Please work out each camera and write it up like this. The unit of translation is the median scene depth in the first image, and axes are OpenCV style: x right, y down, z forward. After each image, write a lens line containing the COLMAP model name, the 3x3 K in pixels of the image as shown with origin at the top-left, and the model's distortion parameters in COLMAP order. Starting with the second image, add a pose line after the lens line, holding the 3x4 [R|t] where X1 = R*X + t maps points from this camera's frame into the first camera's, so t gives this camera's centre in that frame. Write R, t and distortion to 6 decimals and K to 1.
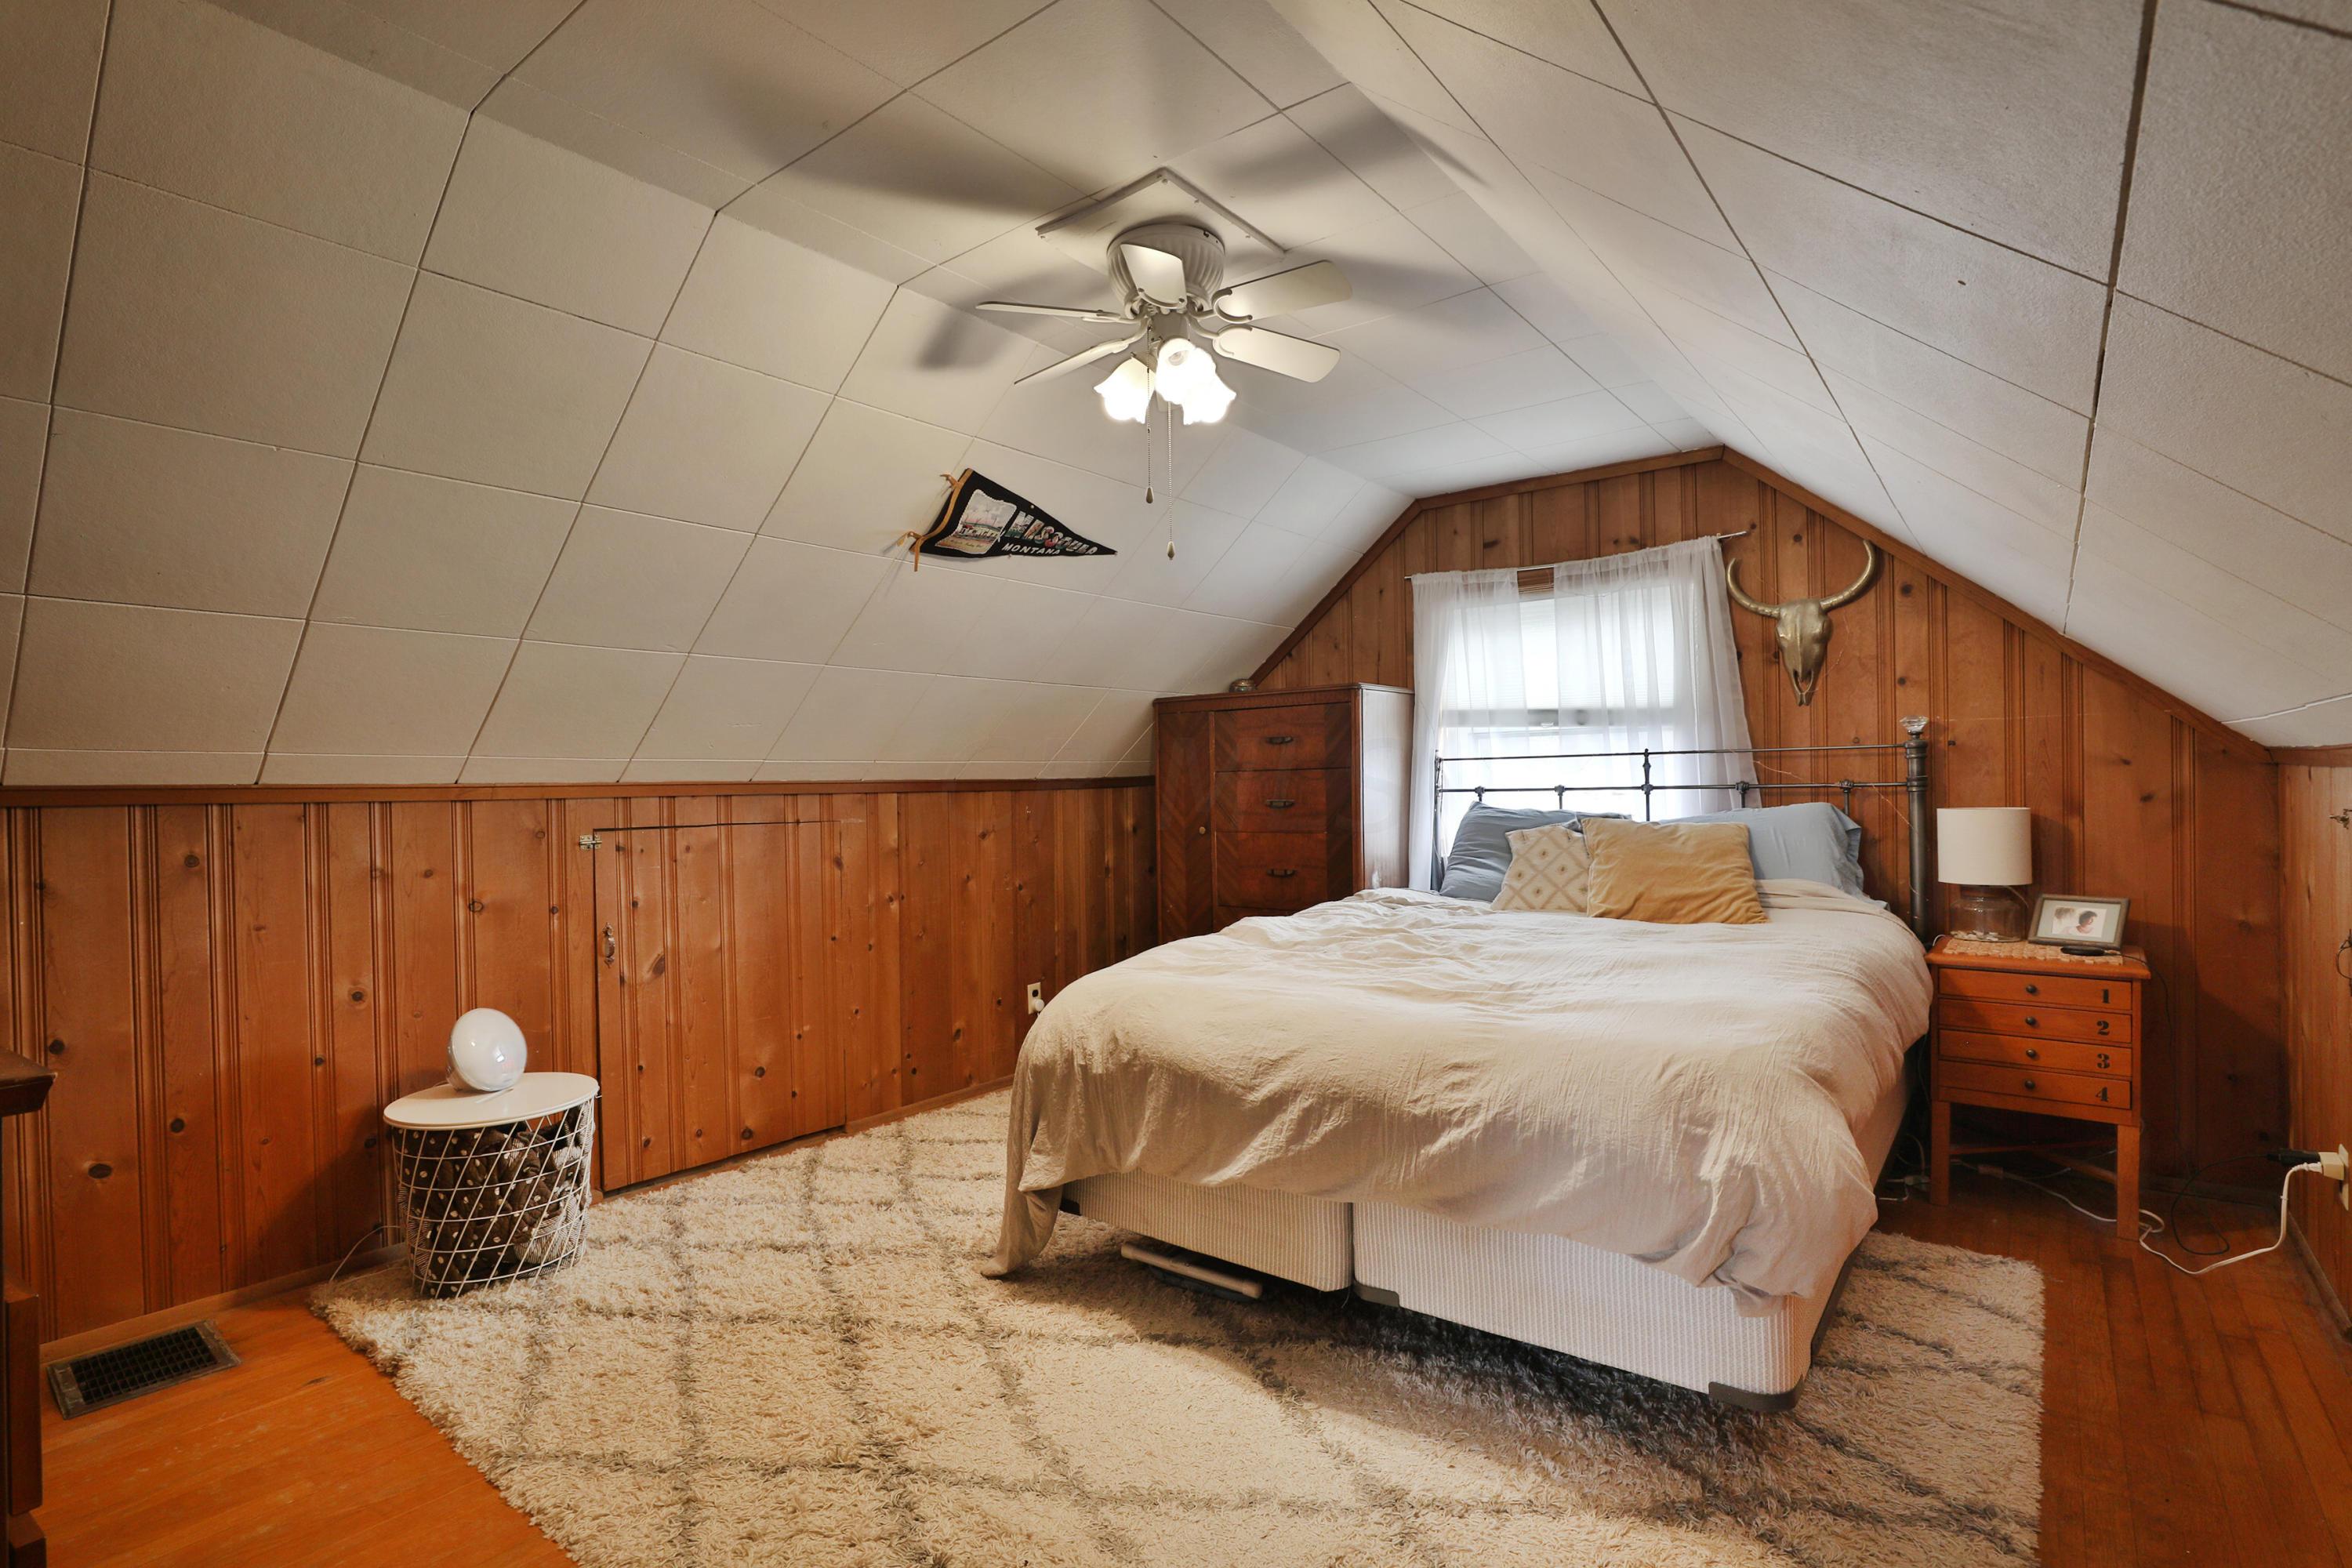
lens RADIAL K [[1134.0, 0, 1164.1], [0, 1134.0, 794.7], [0, 0, 1]] dist [-0.043588, 0.014475]
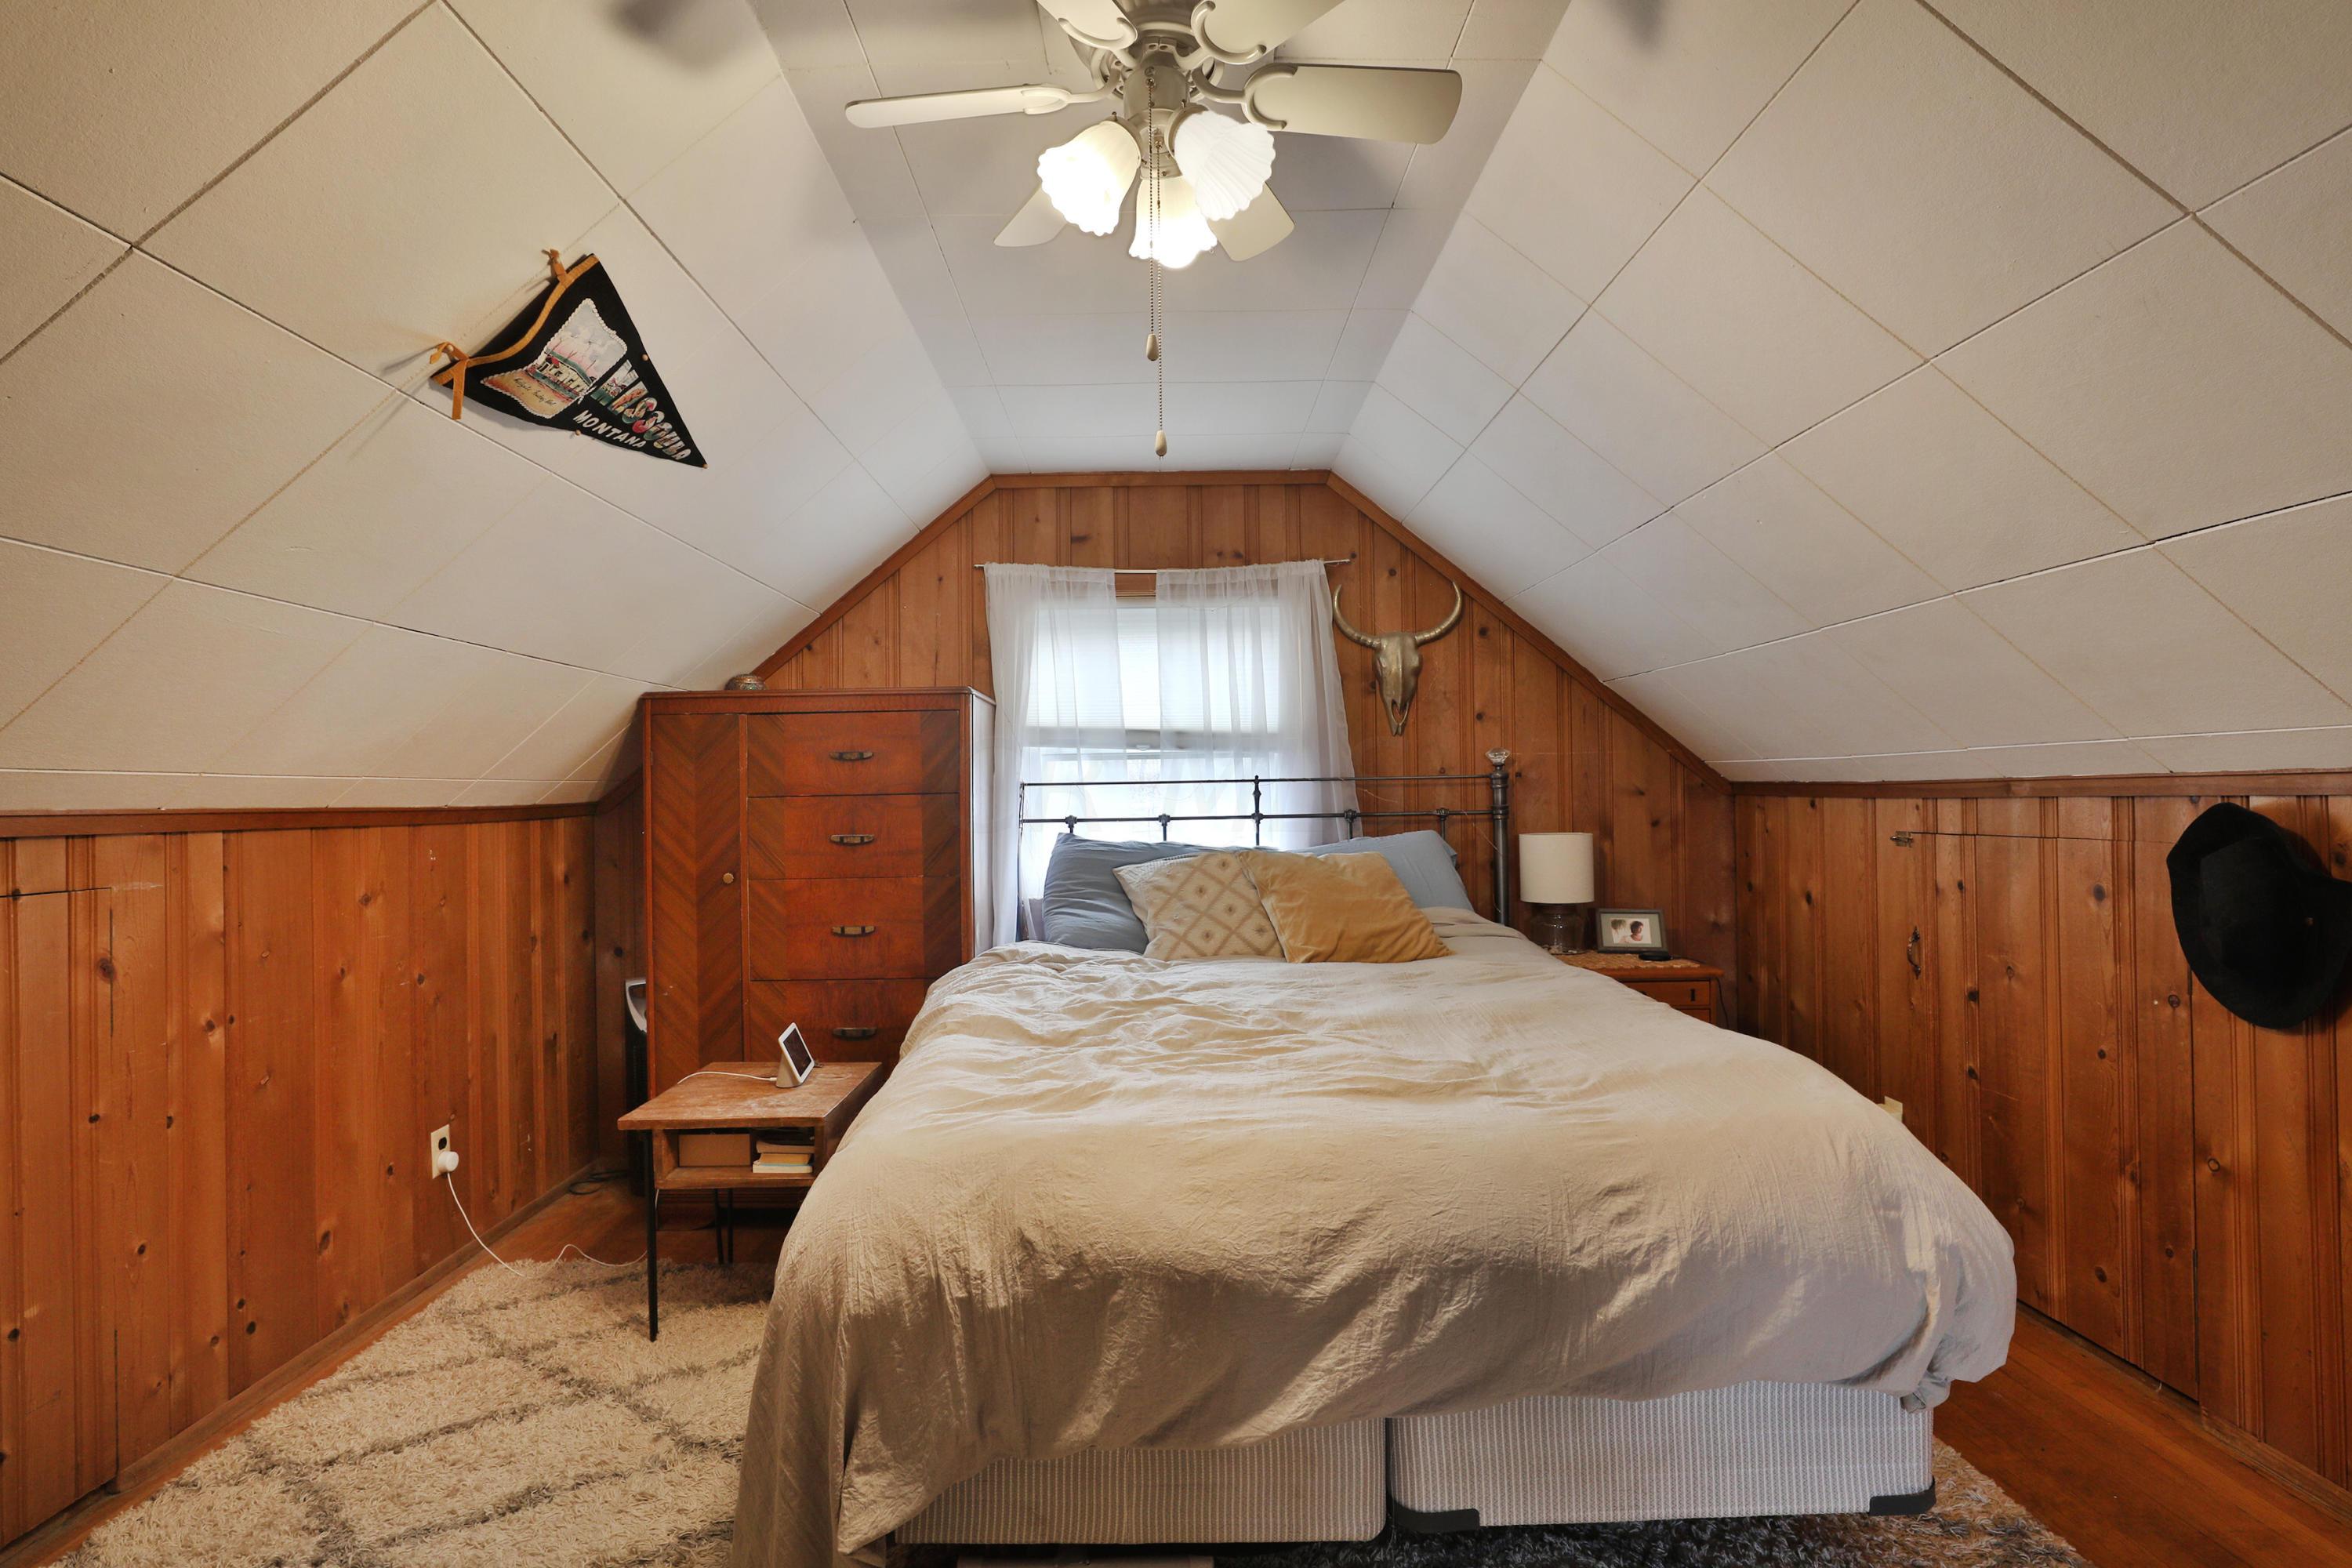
lens RADIAL K [[1134.0, 0, 1164.1], [0, 1134.0, 794.7], [0, 0, 1]] dist [-0.043588, 0.014475]
pose [[0.781171, 0.007115, 0.624276, -0.232227], [0.007835, 0.999745, -0.021198, -0.005156], [-0.624268, 0.021451, 0.780916, 0.311821]]
